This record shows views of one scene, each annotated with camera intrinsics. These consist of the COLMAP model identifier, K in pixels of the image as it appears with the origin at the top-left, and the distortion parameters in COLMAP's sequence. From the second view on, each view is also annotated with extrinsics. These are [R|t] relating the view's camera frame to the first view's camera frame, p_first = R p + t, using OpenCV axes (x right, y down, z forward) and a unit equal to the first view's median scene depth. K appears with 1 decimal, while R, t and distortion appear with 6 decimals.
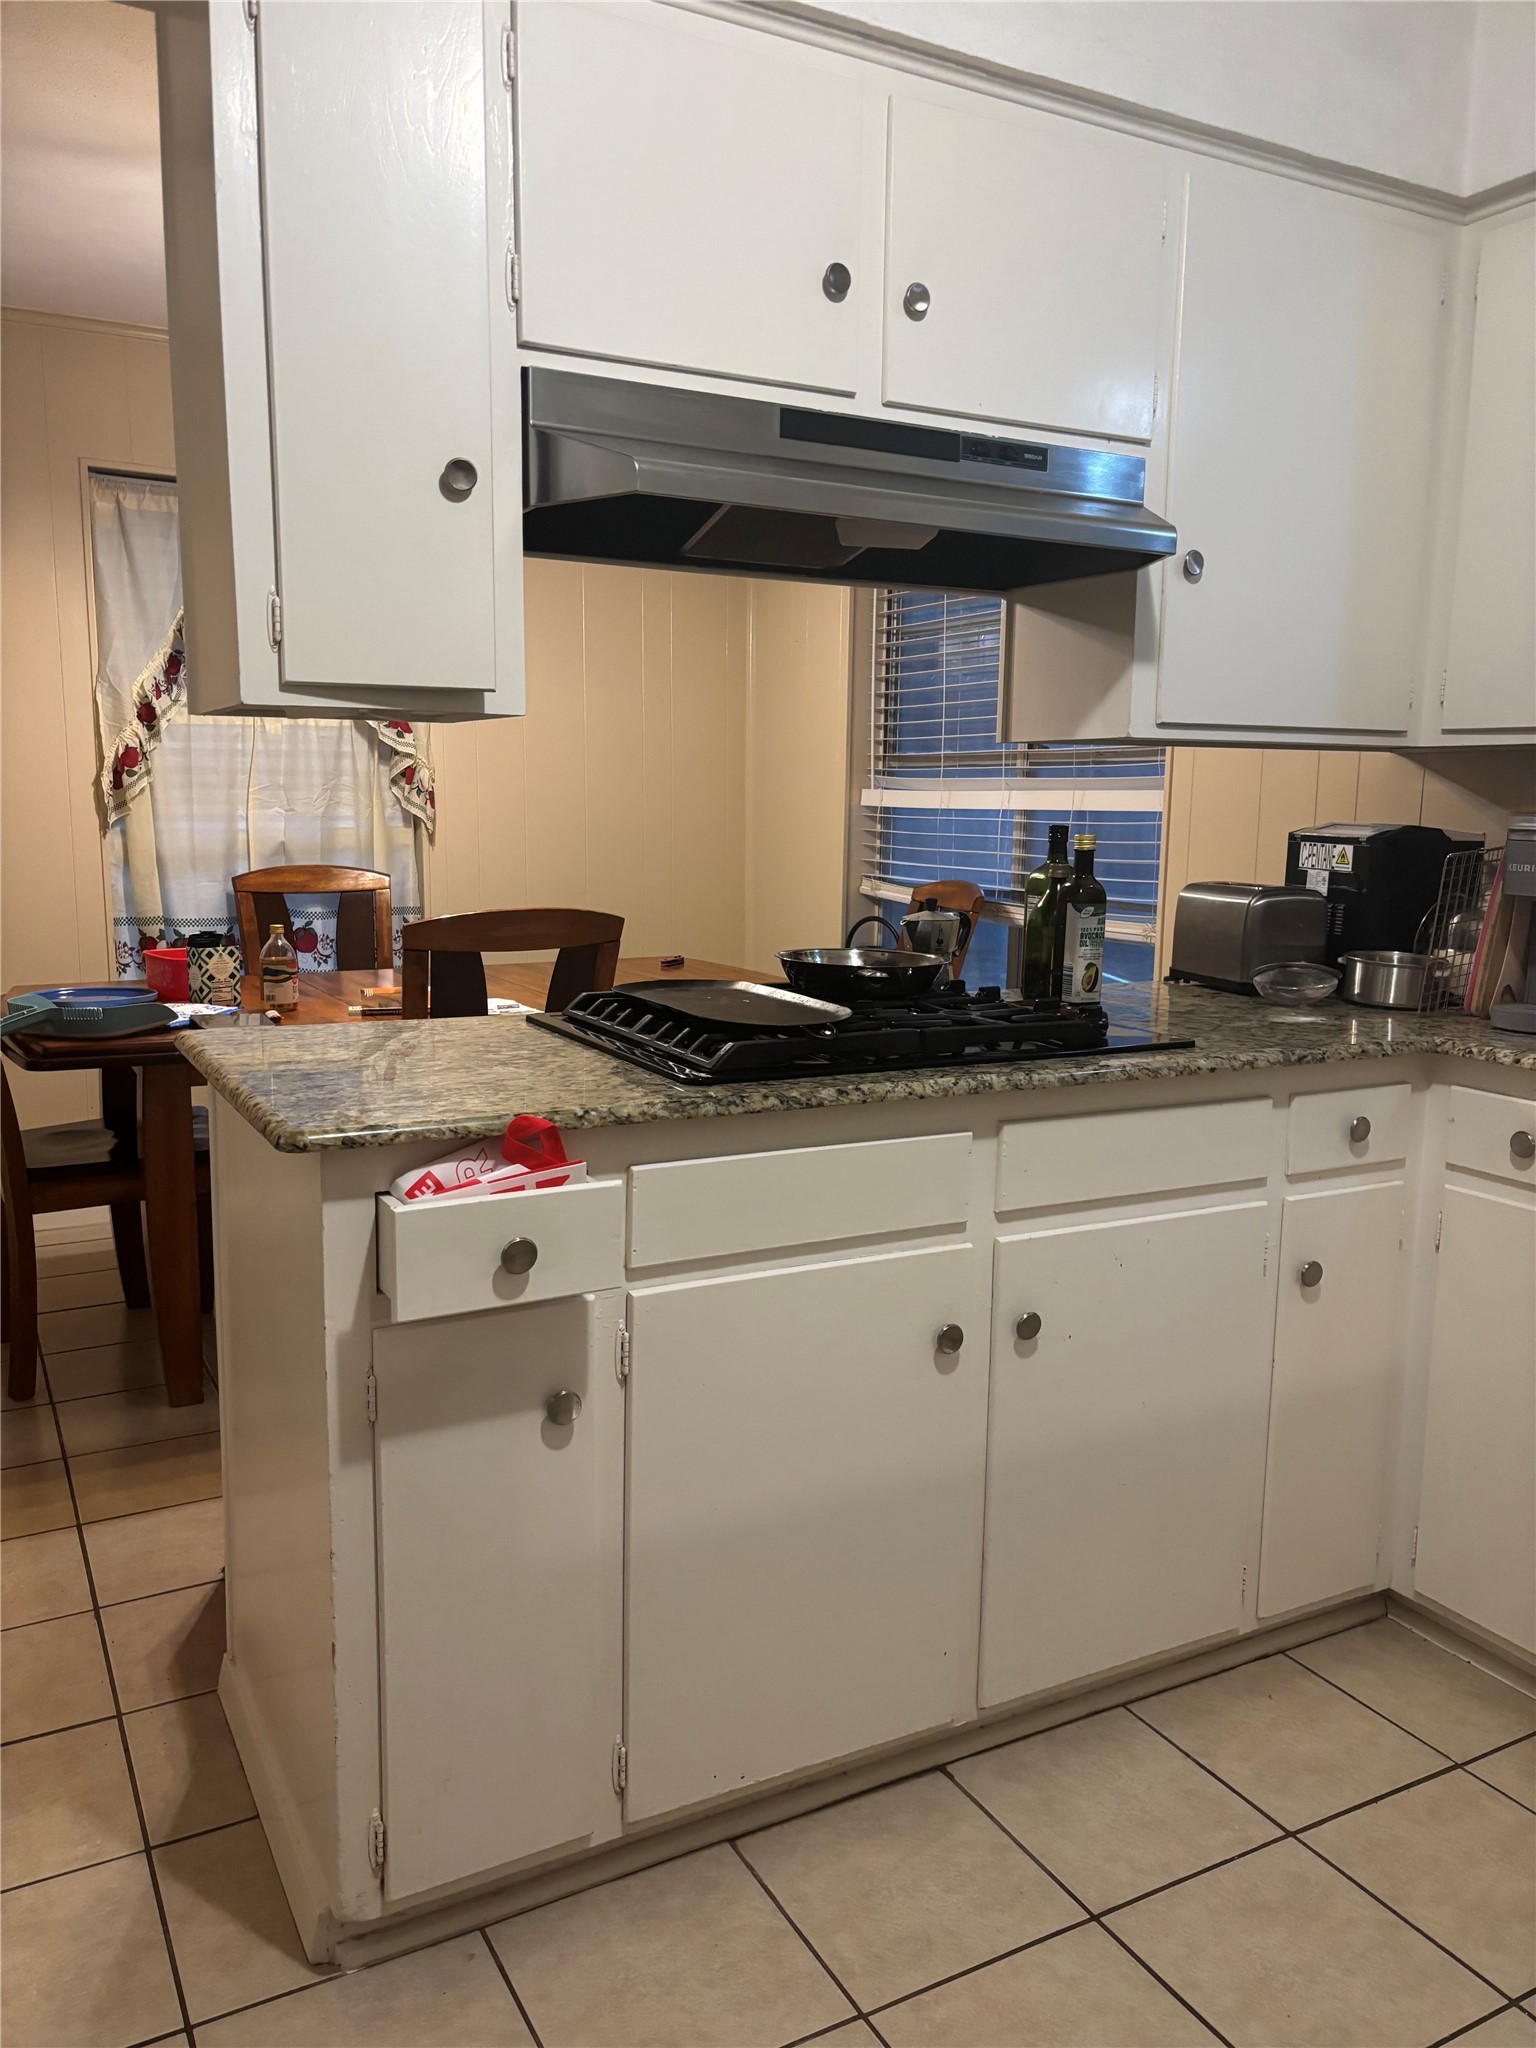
lens RADIAL K [[1561.9, 0, 767.7], [0, 1561.9, 1052.2], [0, 0, 1]] dist [0.024879, 0.004466]
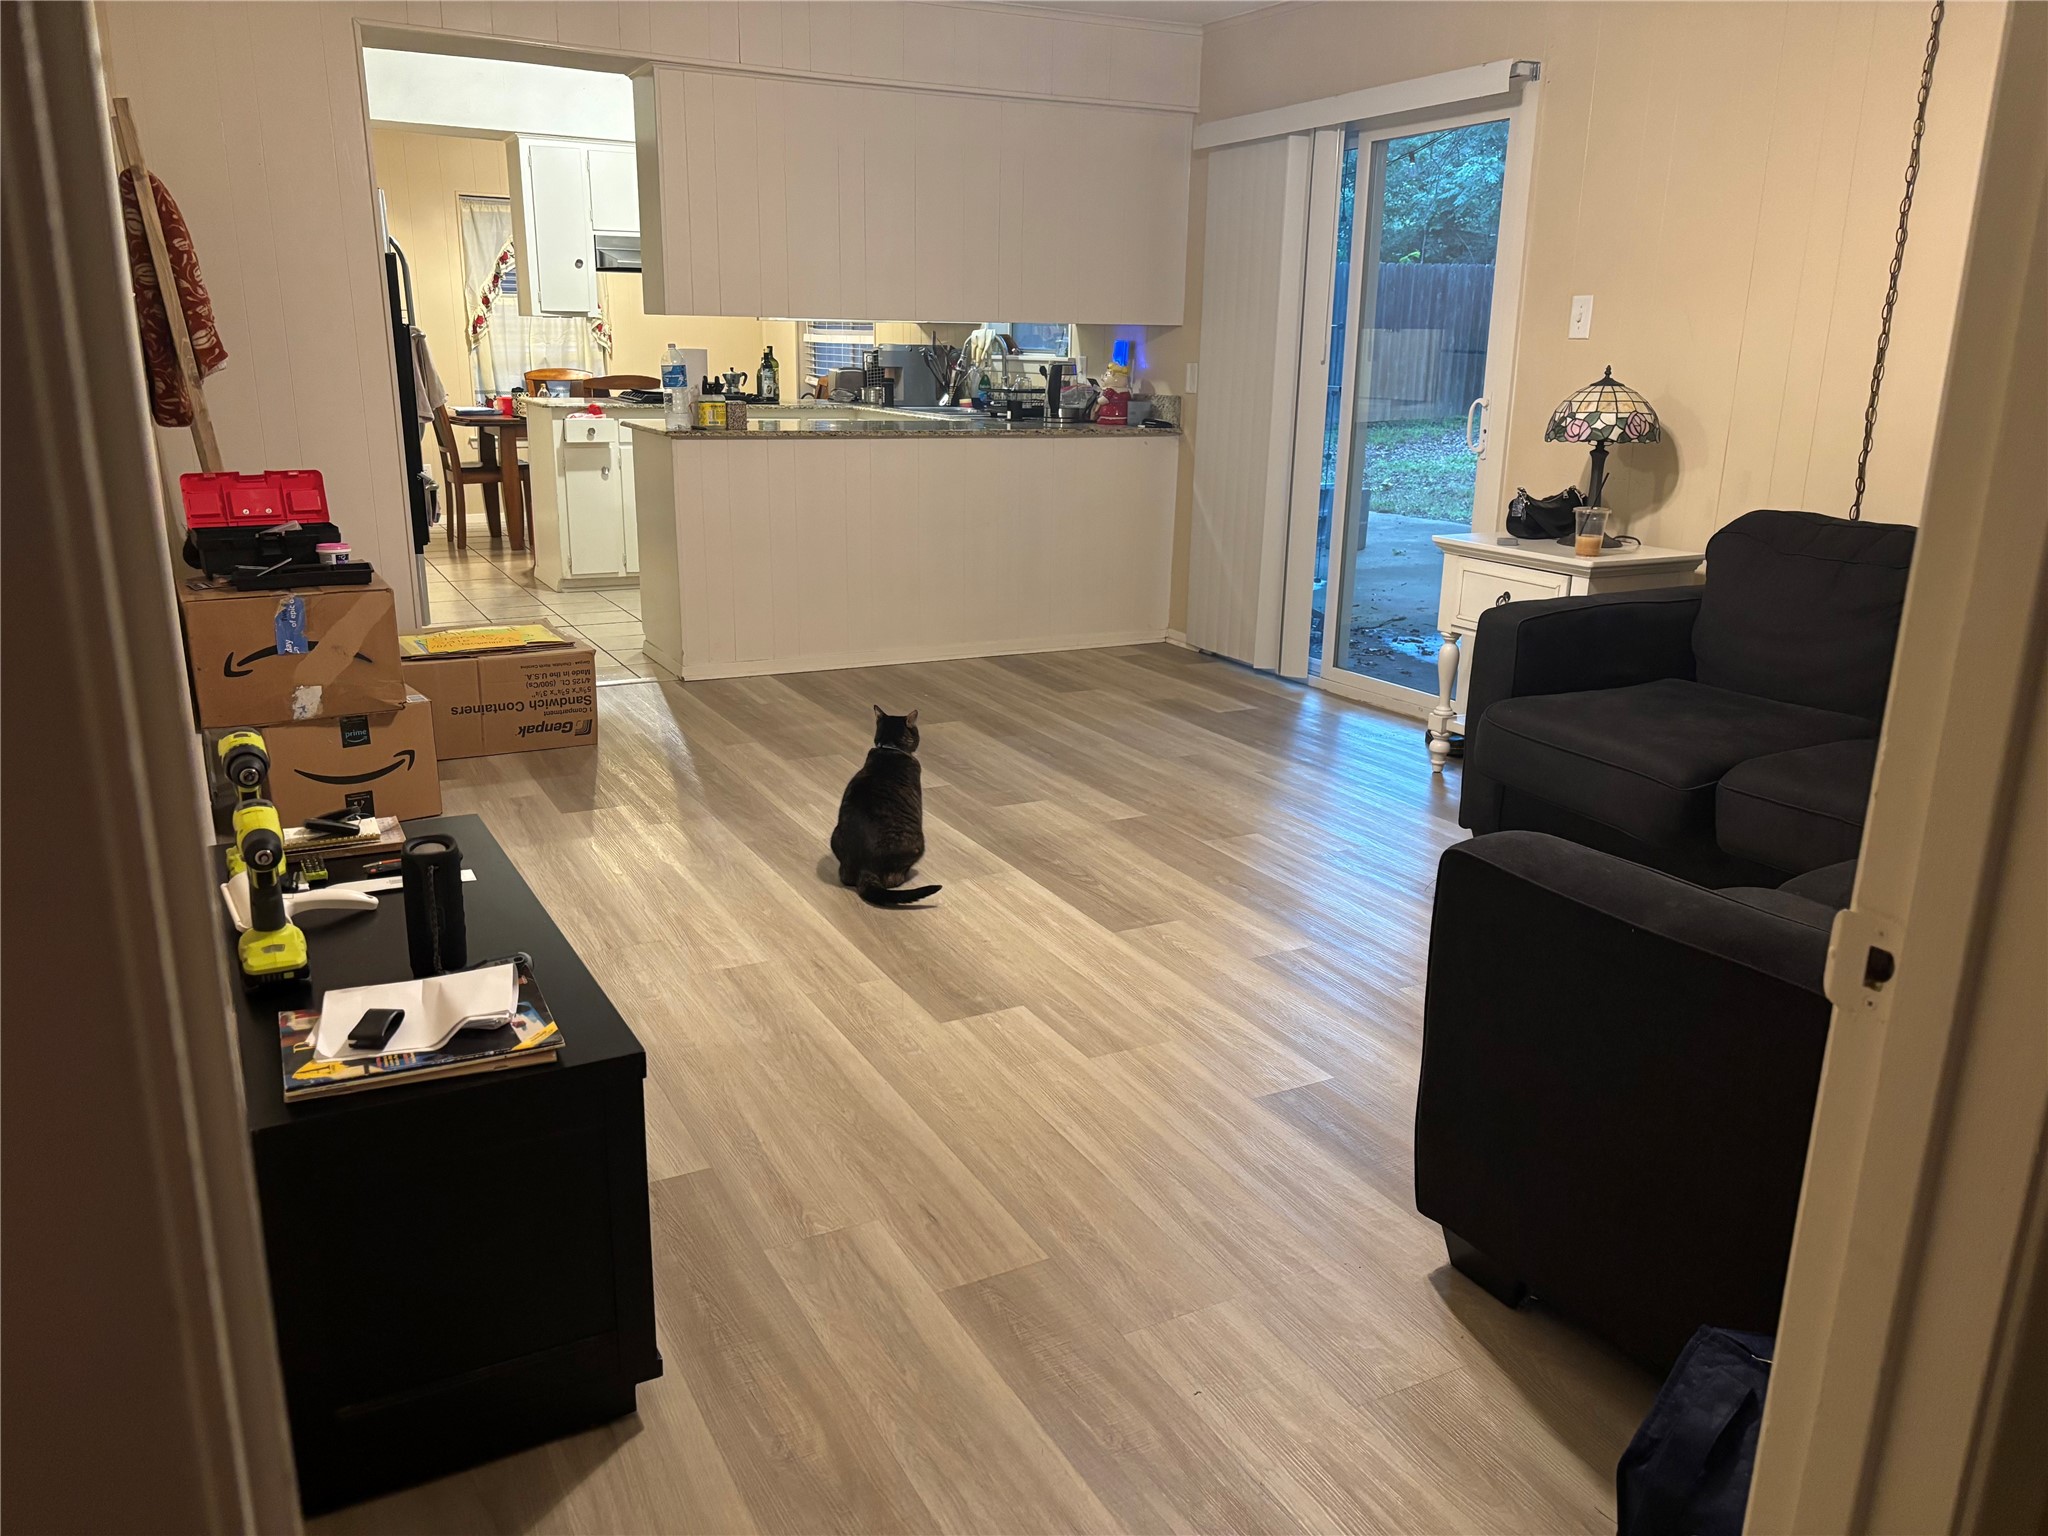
lens RADIAL K [[1561.9, 0, 998.5], [0, 1561.9, 793.7], [0, 0, 1]] dist [0.024879, 0.004466]
pose [[0.999578, 0.007401, -0.028098, 0.800999], [-0.003941, 0.992615, 0.121245, 0.413536], [0.028788, -0.121083, 0.992225, -2.529444]]
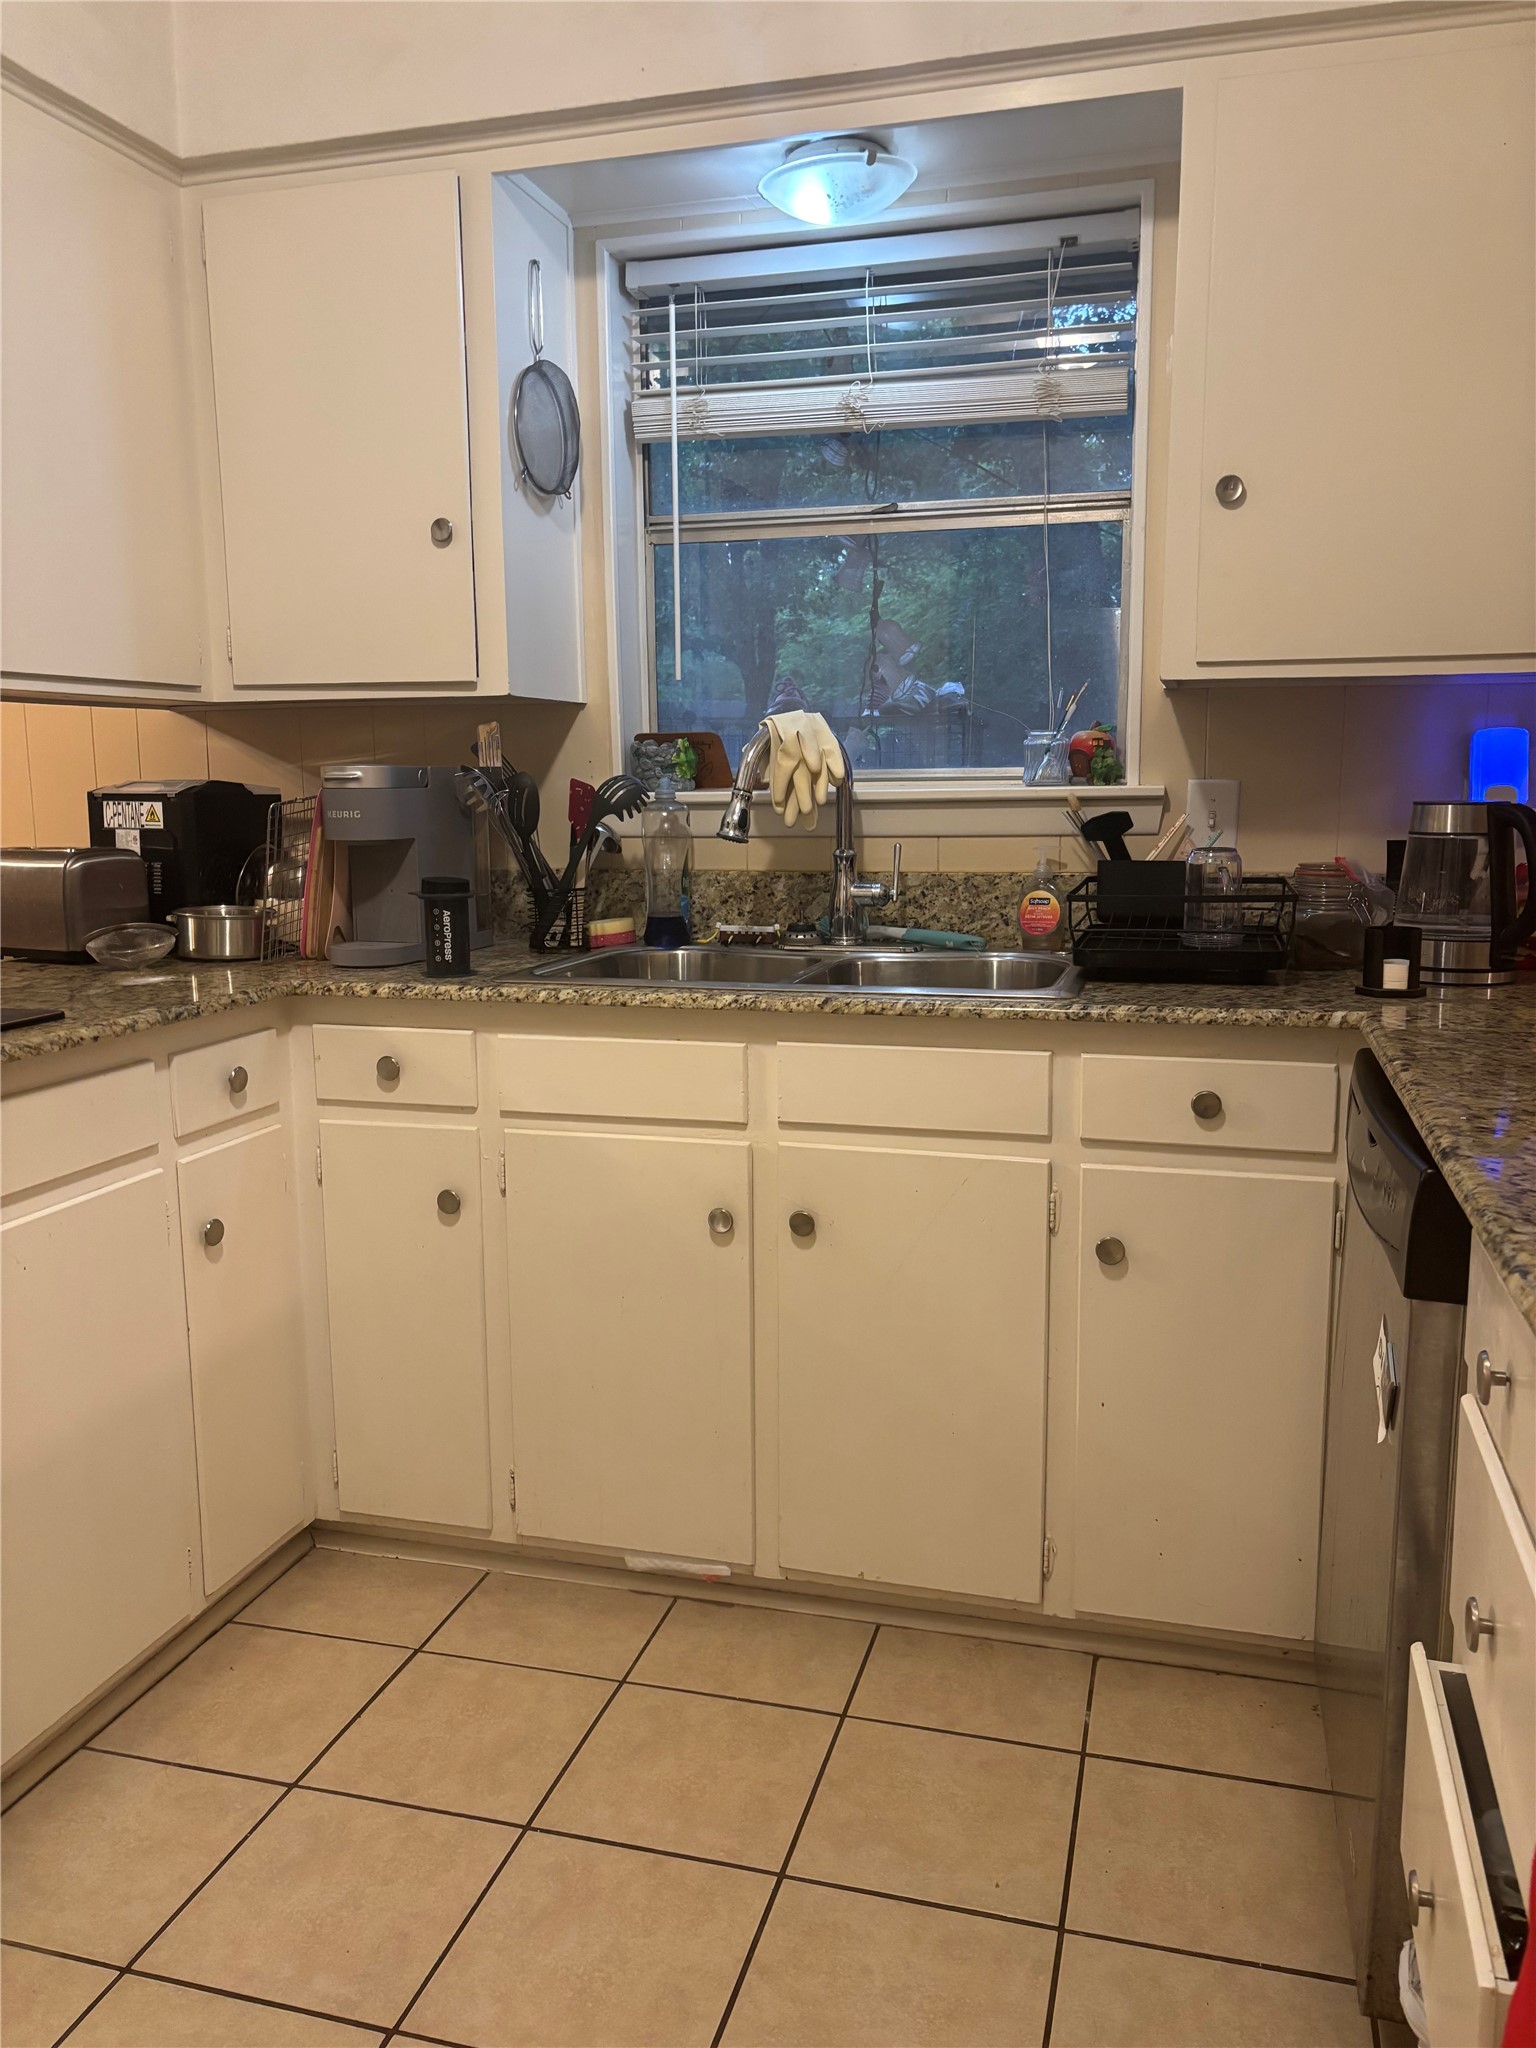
lens RADIAL K [[1558.4, 0, 768.0], [0, 1558.4, 1024.0], [0, 0, 1]] dist [0.030642, -0.002660]
pose [[0.703733, -0.133597, 0.697791, -0.069019], [0.135611, 0.989362, 0.052654, 0.006513], [-0.697402, 0.057574, 0.714364, 0.042040]]
